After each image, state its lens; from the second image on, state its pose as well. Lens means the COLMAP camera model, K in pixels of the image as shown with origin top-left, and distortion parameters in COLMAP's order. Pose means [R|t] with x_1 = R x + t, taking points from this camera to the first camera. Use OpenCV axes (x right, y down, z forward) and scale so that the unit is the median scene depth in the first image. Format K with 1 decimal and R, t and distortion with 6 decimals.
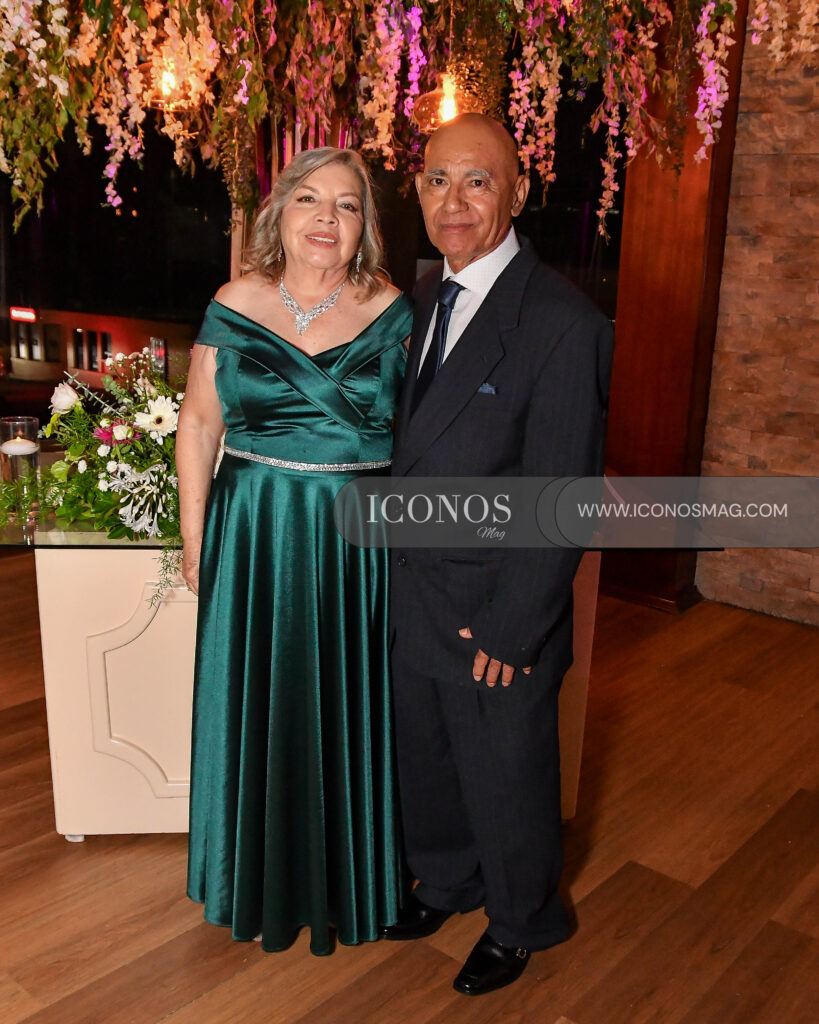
lens RADIAL K [[1019.4, 0, 441.9], [0, 1019.4, 570.6], [0, 0, 1]] dist [-0.137622, 0.110342]
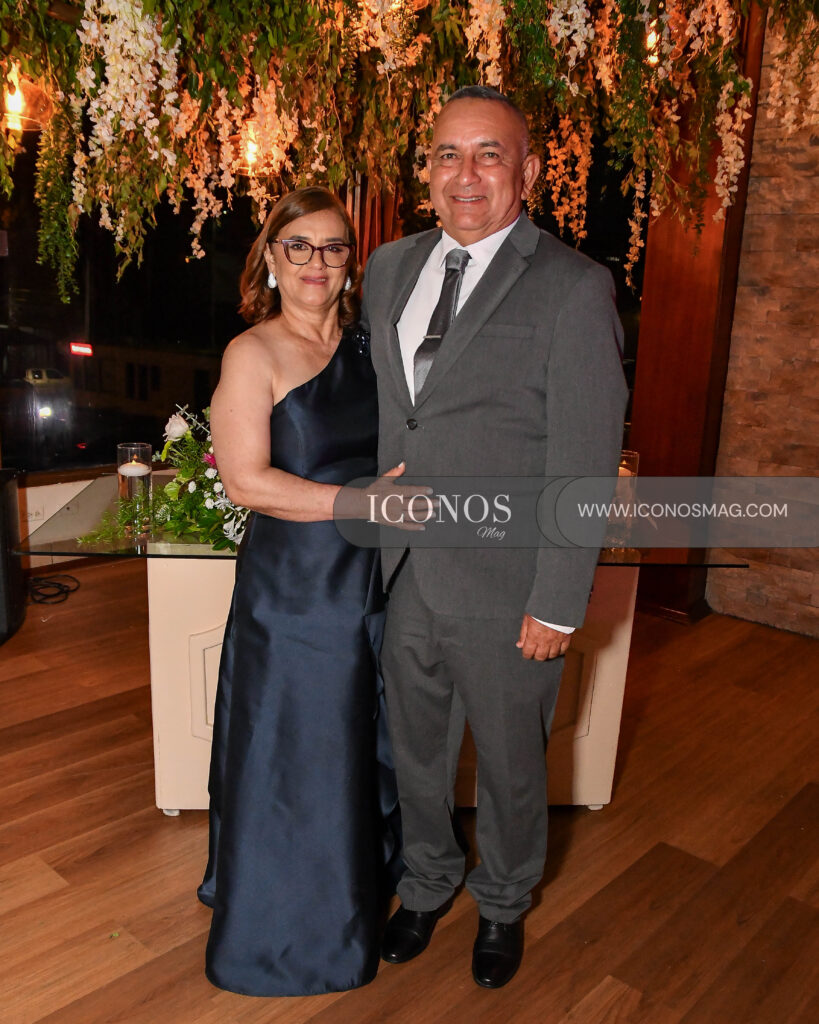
lens RADIAL K [[931.9, 0, 413.5], [0, 931.9, 565.0], [0, 0, 1]] dist [-0.144949, 0.121381]
pose [[0.999073, 0.012903, -0.041074, -0.037666], [-0.013756, 0.999694, -0.020554, 0.002474], [0.040796, 0.021100, 0.998945, -0.029391]]
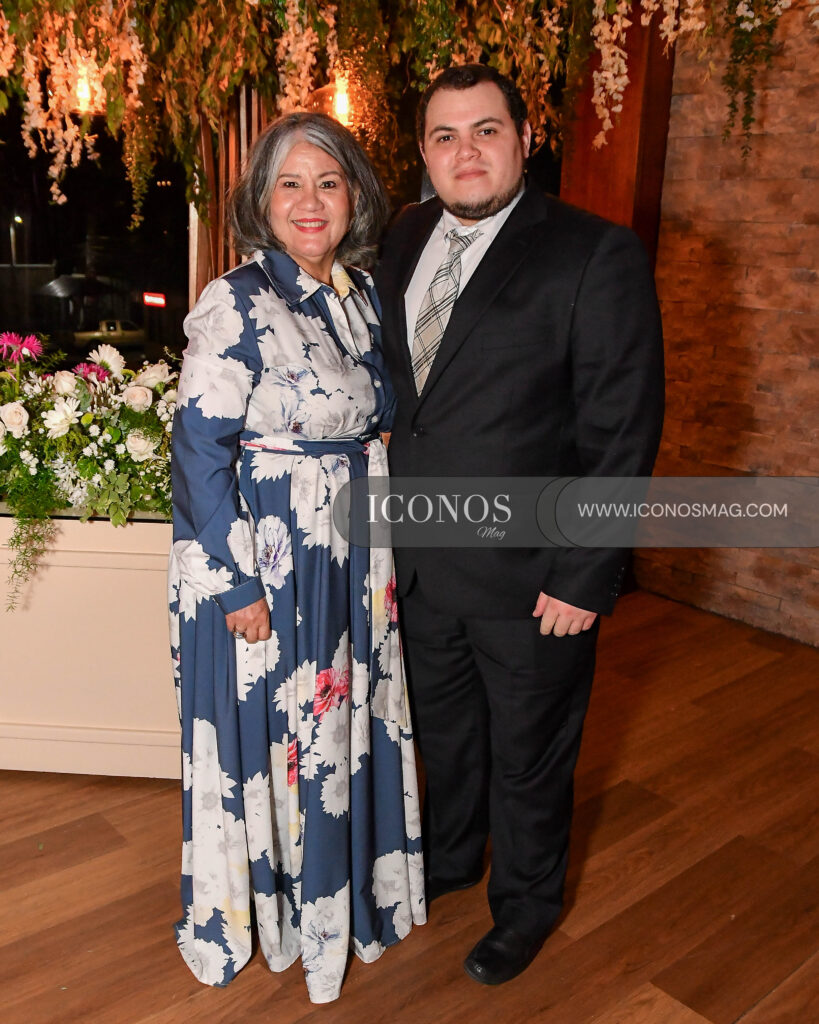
lens RADIAL K [[999.1, 0, 408.0], [0, 999.1, 584.1], [0, 0, 1]] dist [-0.143280, 0.118184]
pose [[0.985942, 0.045000, -0.160913, 0.248494], [-0.040107, 0.998633, 0.033533, -0.000202], [0.162202, -0.026608, 0.986399, -0.001028]]
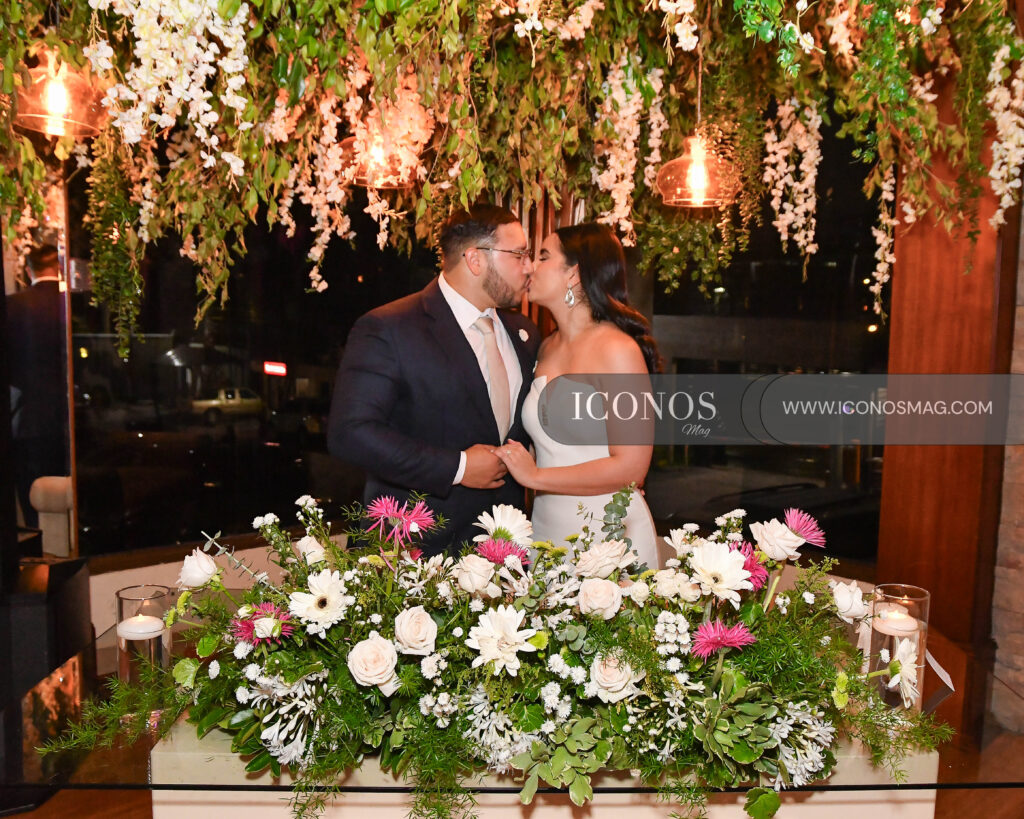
lens RADIAL K [[973.2, 0, 566.3], [0, 973.2, 436.7], [0, 0, 1]] dist [-0.115225, 0.116582]
pose [[0.994609, -0.009000, -0.103300, -0.021260], [-0.008775, 0.985347, -0.170333, -0.096511], [0.103320, 0.170321, 0.979957, 0.202409]]
